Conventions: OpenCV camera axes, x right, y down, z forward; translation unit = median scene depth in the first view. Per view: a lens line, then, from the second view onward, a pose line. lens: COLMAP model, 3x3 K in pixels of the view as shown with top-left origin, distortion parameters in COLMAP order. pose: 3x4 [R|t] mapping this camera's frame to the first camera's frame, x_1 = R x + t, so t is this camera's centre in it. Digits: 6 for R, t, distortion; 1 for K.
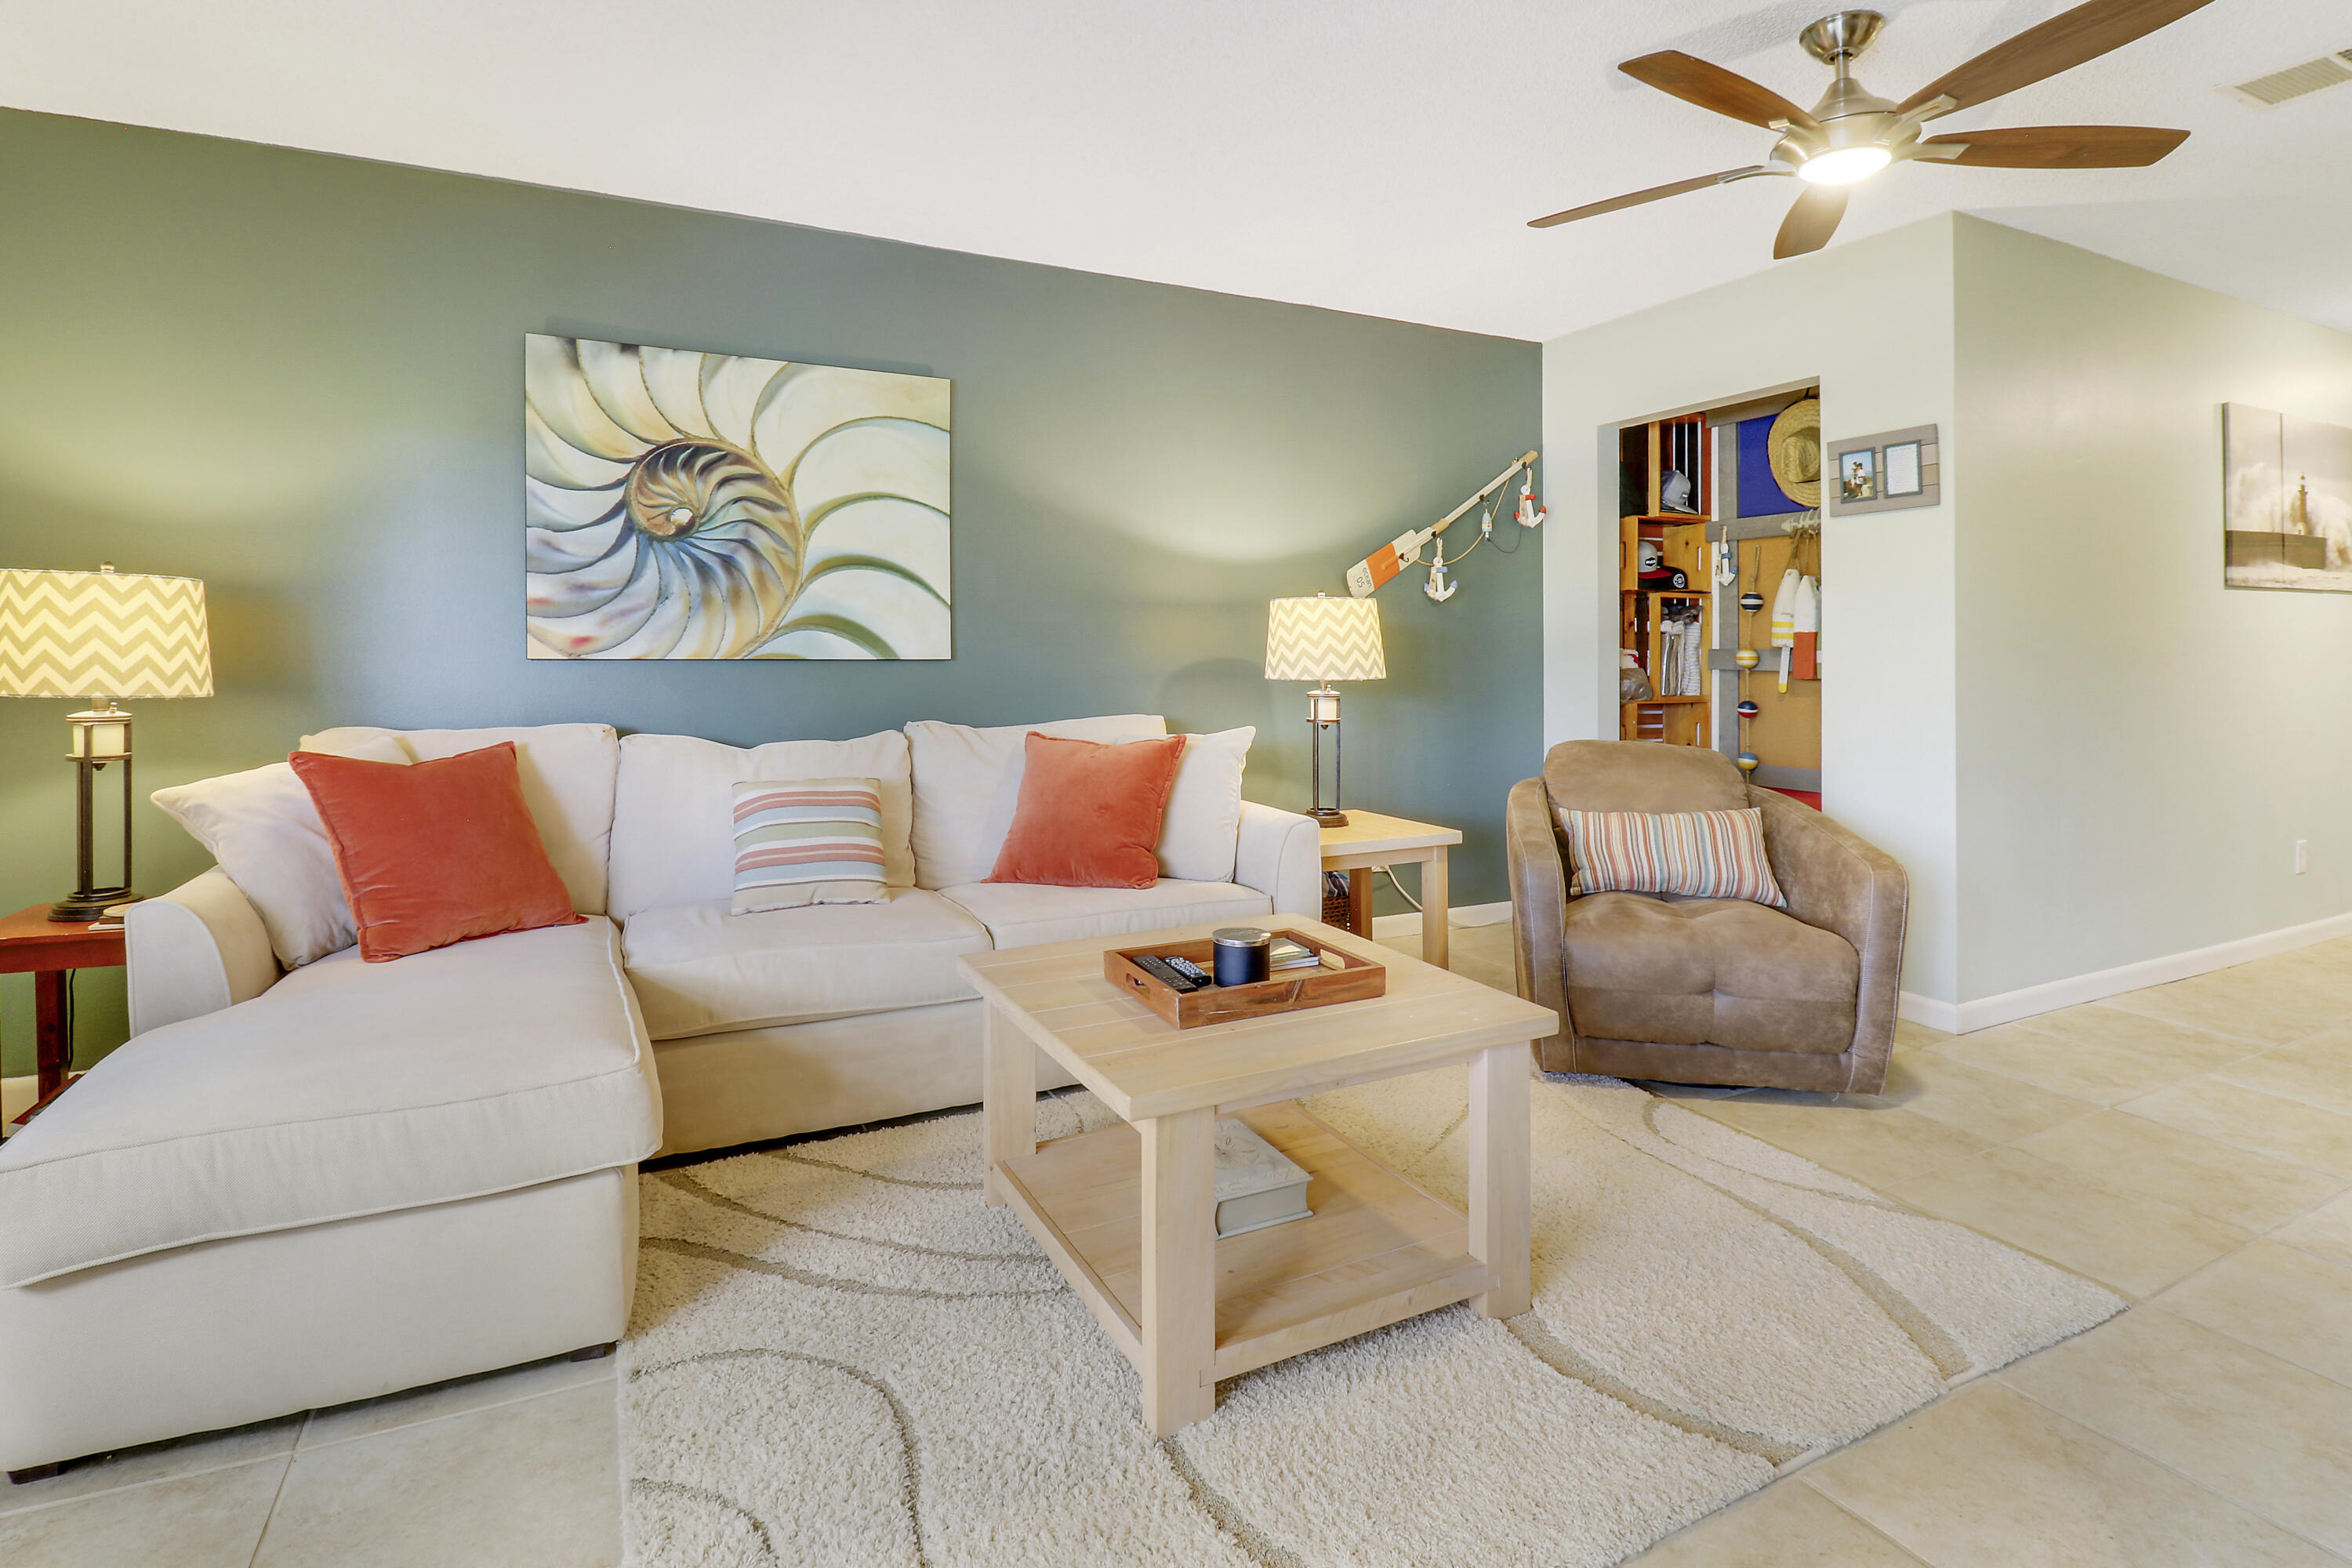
lens RADIAL K [[1149.4, 0, 1177.6], [0, 1149.4, 624.3], [0, 0, 1]] dist [-0.000350, -0.000430]
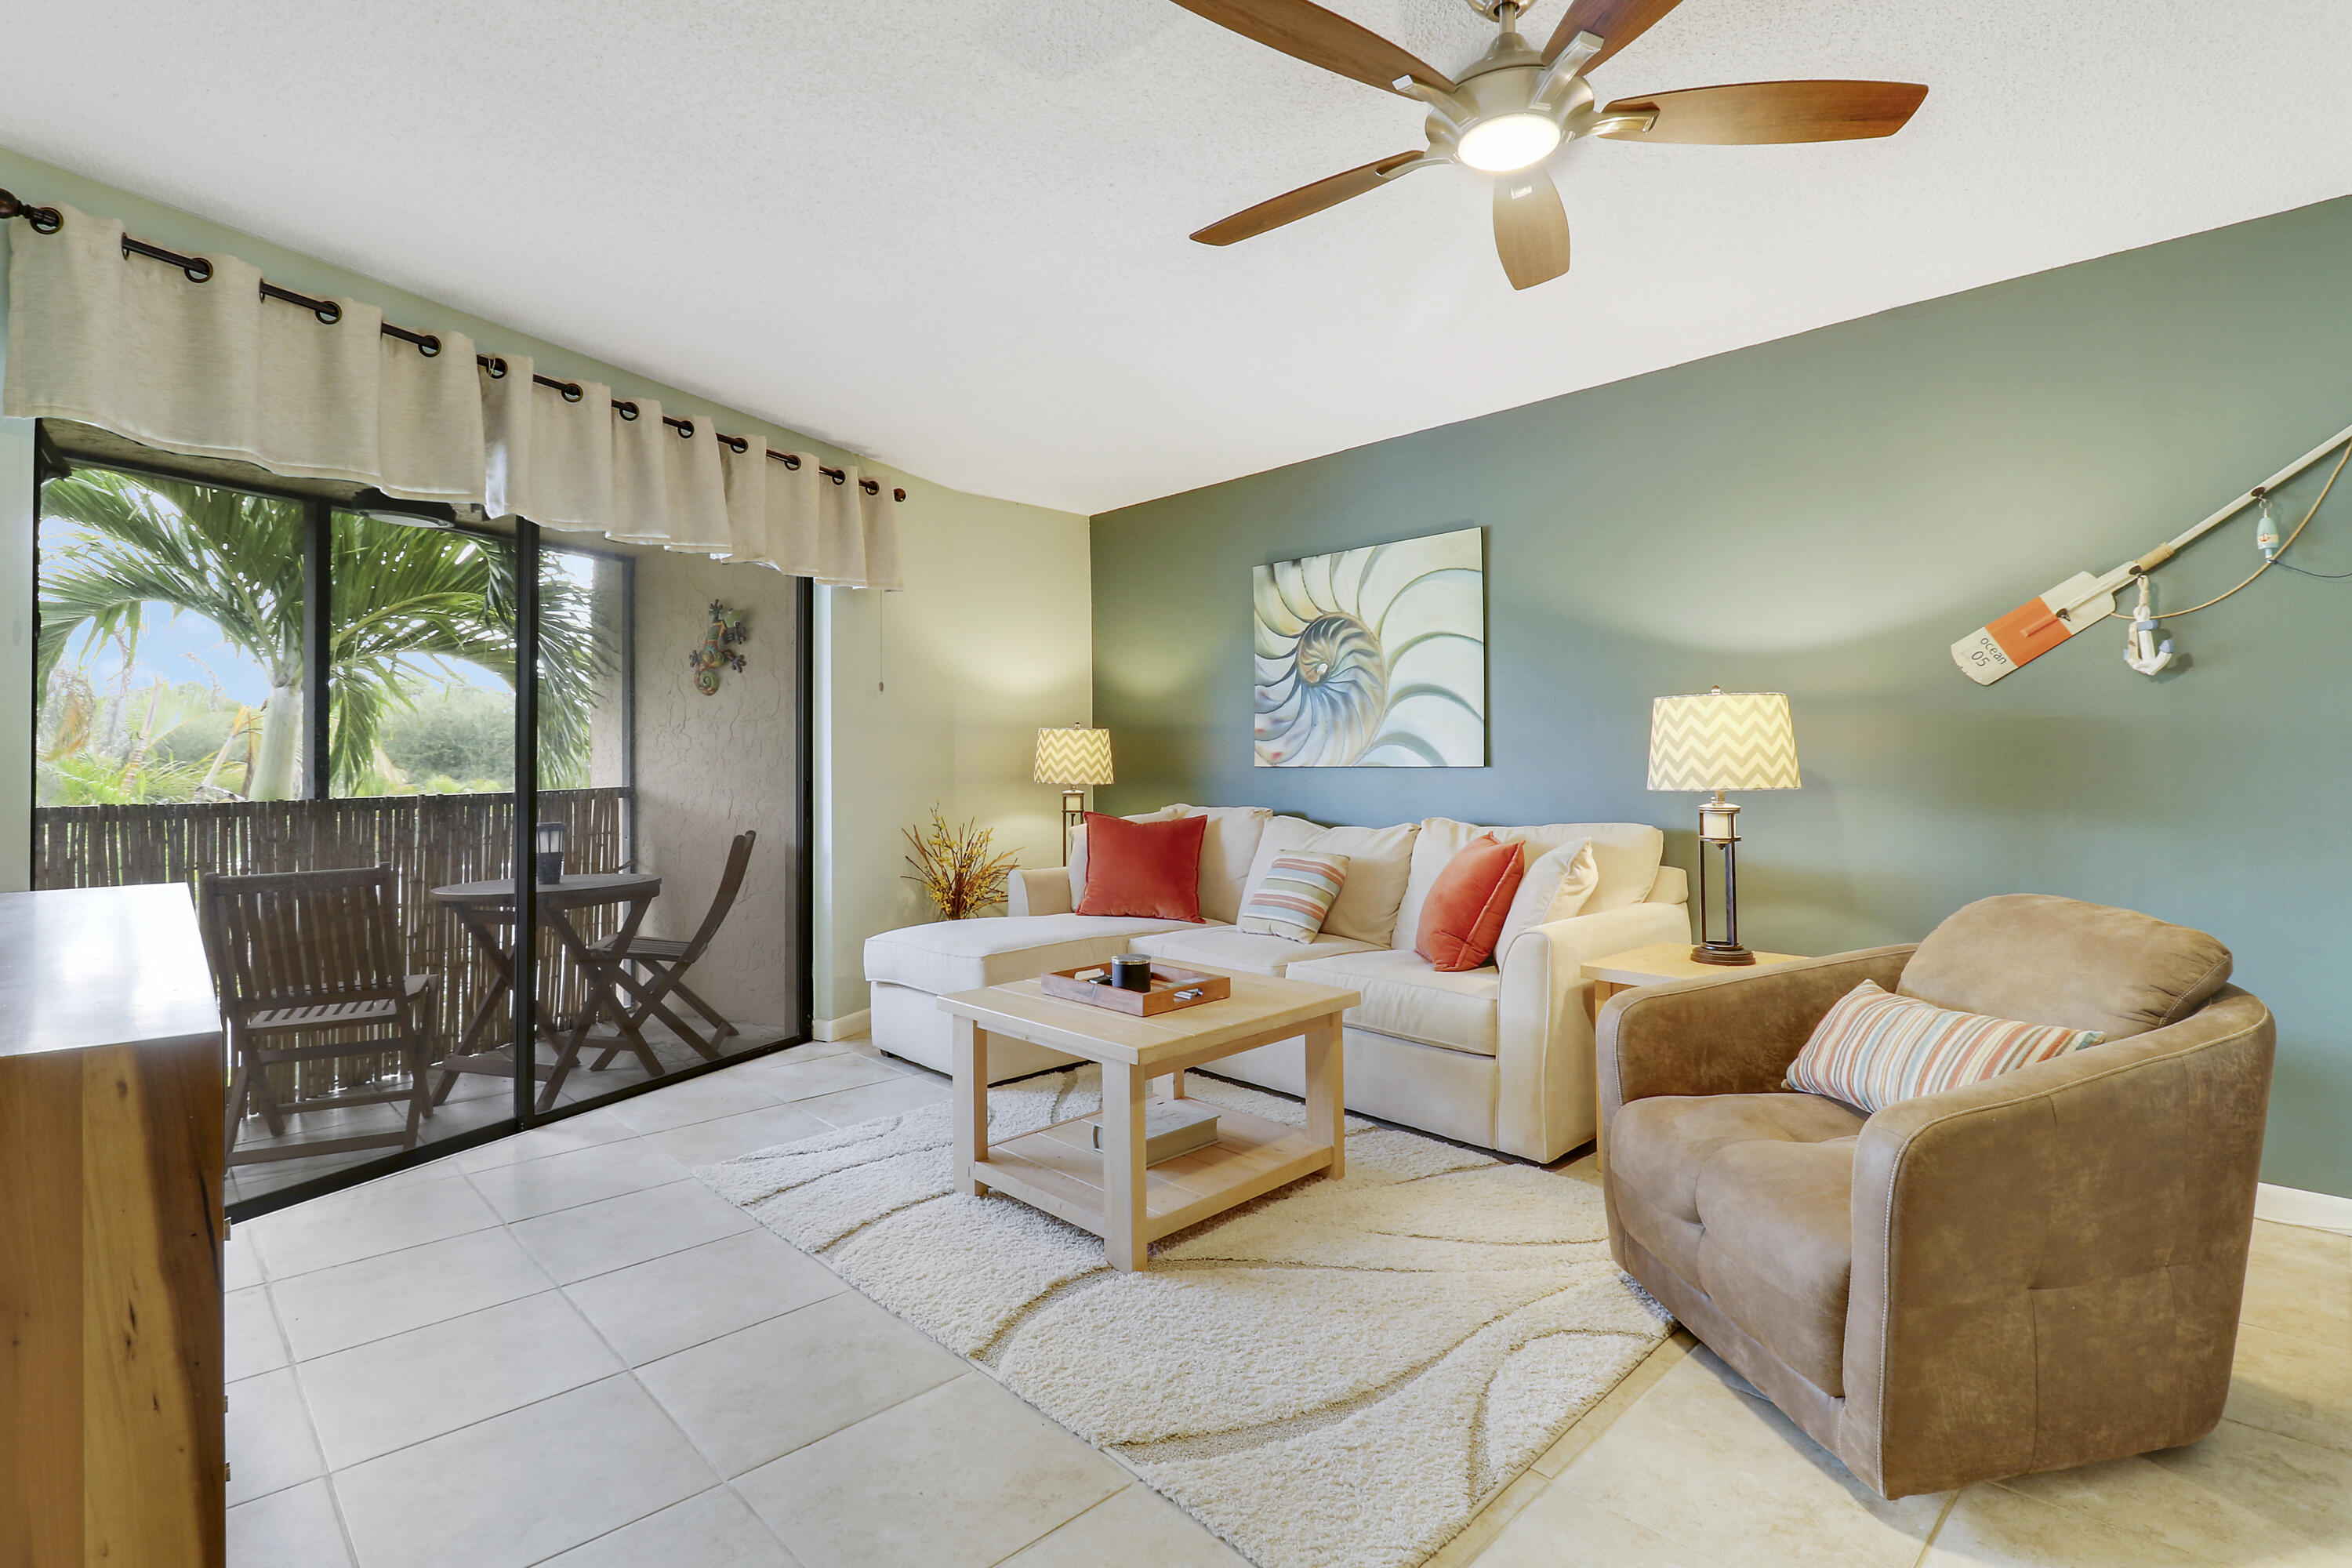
lens RADIAL K [[1114.5, 0, 1174.6], [0, 1114.5, 725.7], [0, 0, 1]] dist [-0.003551, -0.001372]
pose [[0.292369, -0.033864, -0.955706, 0.838360], [0.031617, 0.999169, -0.025731, 0.008707], [0.955783, -0.022693, 0.293196, 0.389491]]
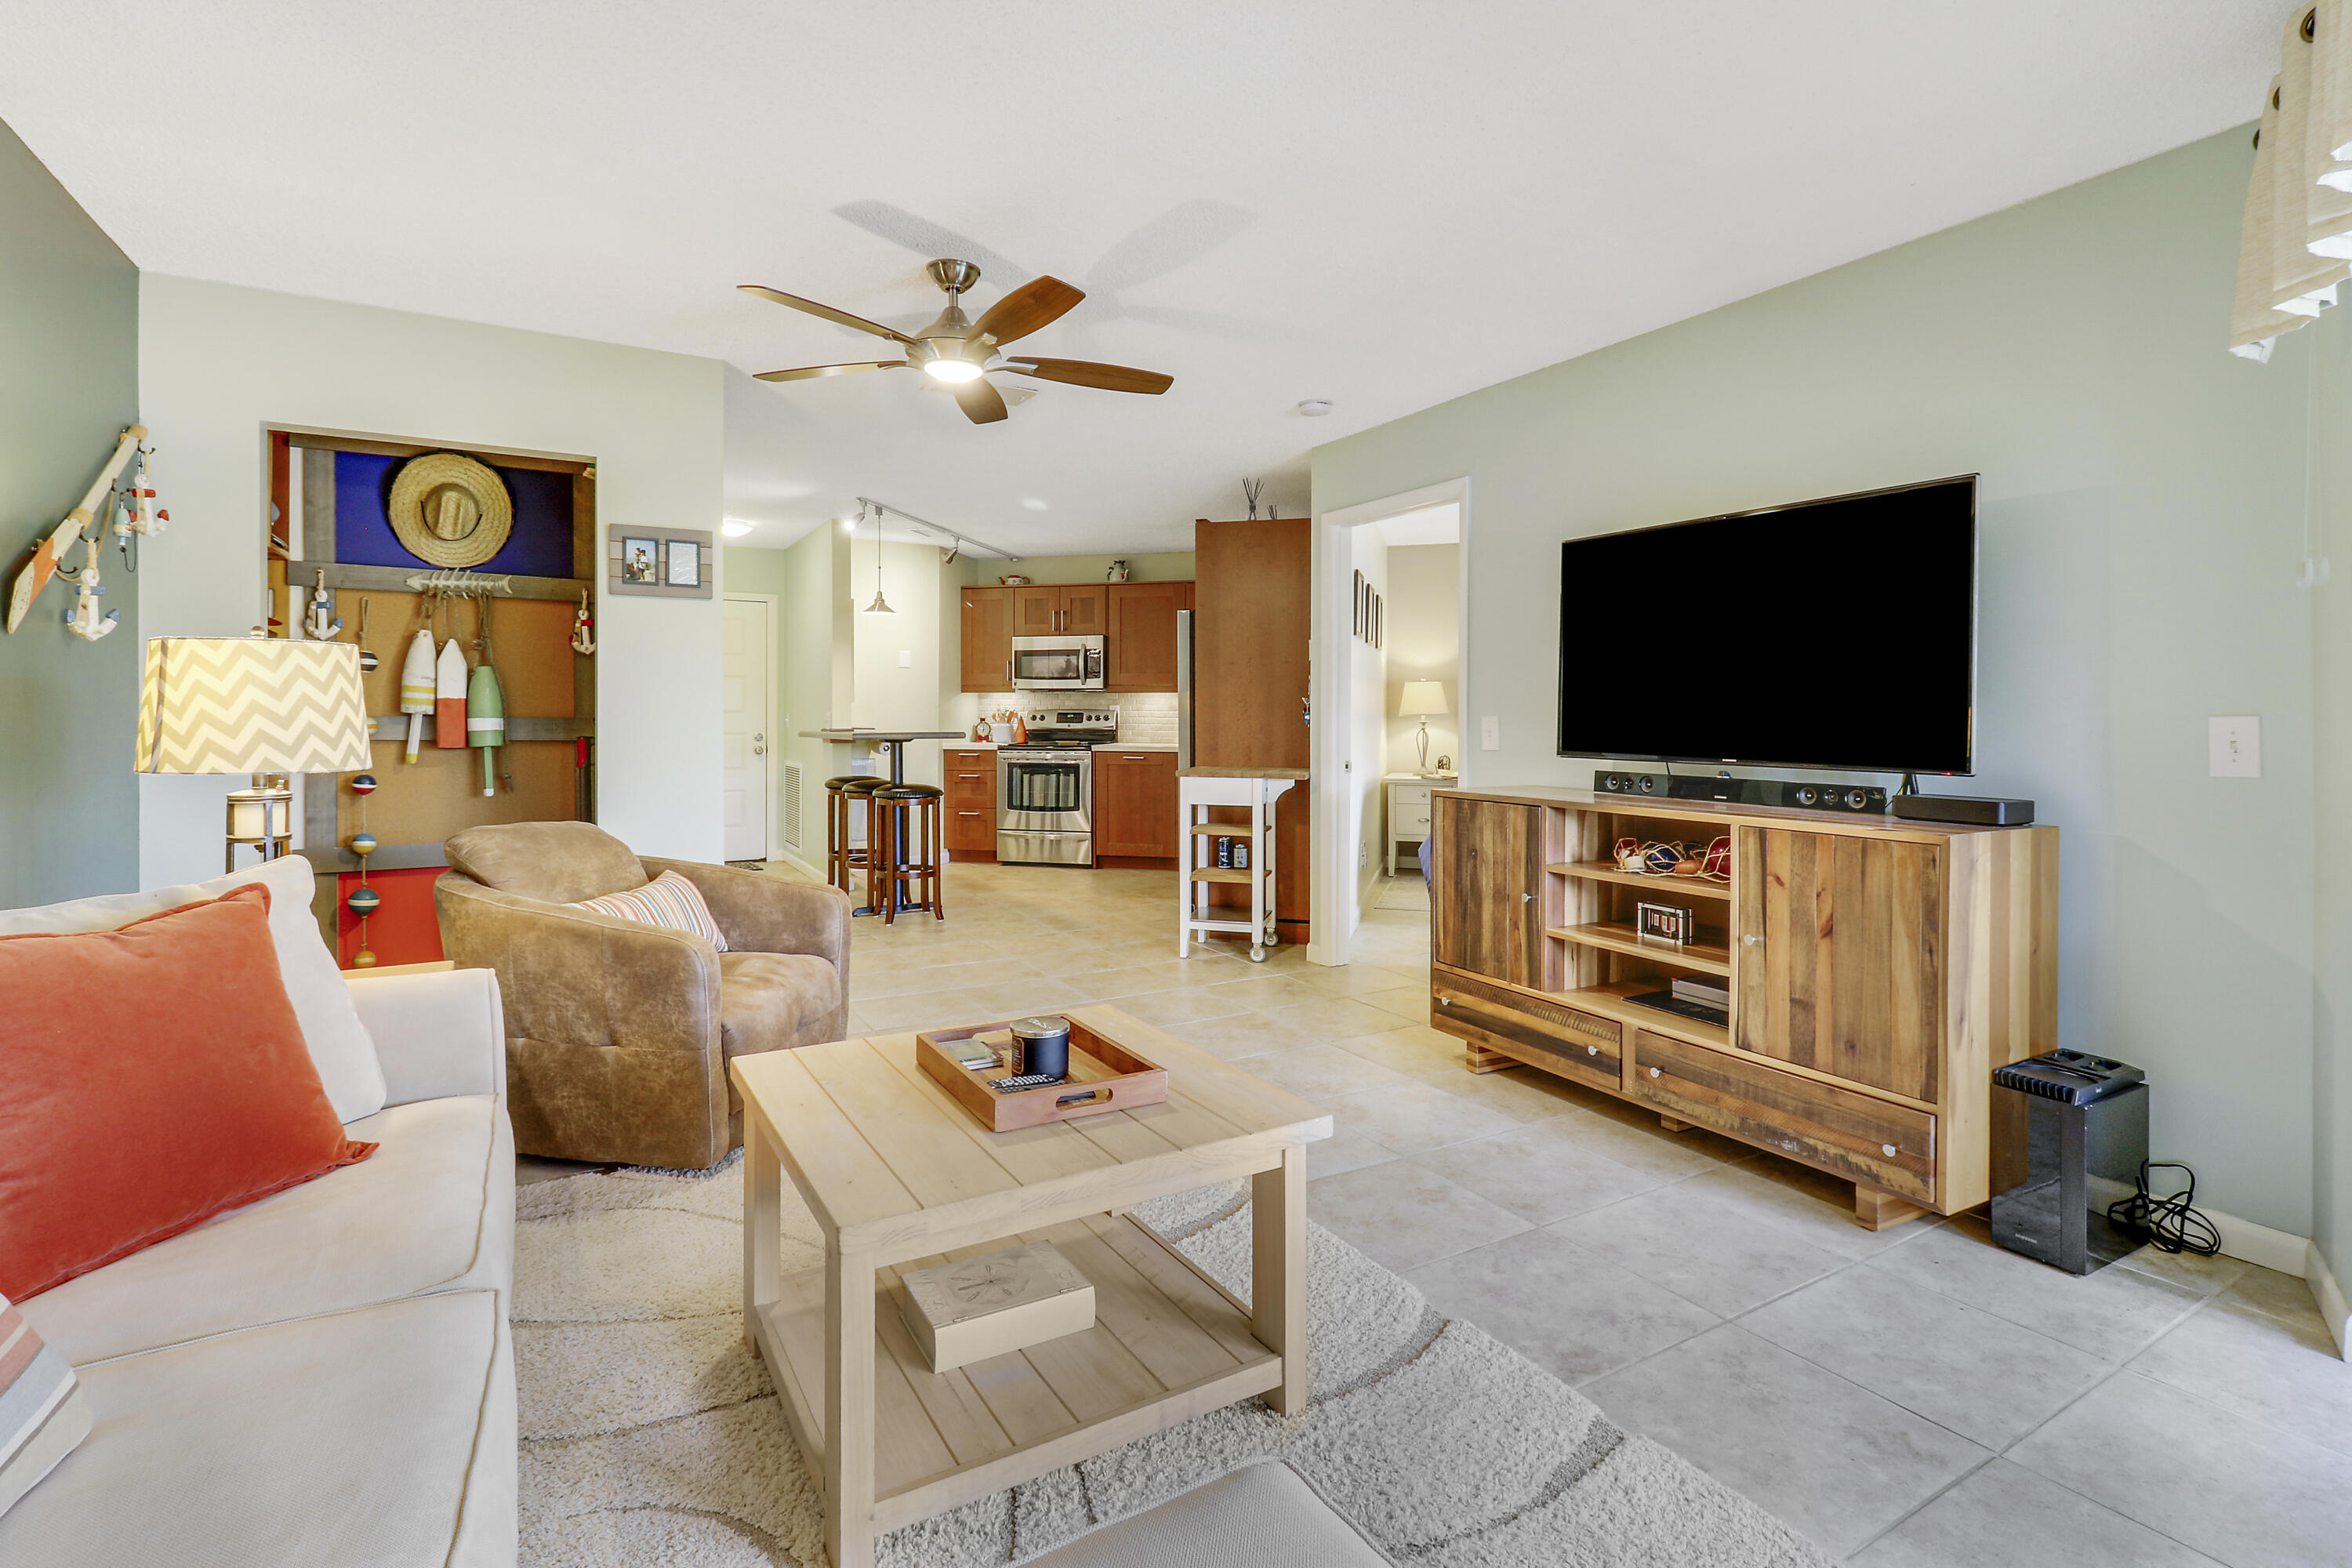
lens RADIAL K [[1153.1, 0, 1220.1], [0, 1153.1, 724.5], [0, 0, 1]] dist [0.000531, -0.000017]
pose [[-0.085087, -0.009237, 0.996331, -0.584533], [-0.031701, 0.999476, 0.006558, 0.003179], [-0.995869, -0.031026, -0.085335, 0.553189]]
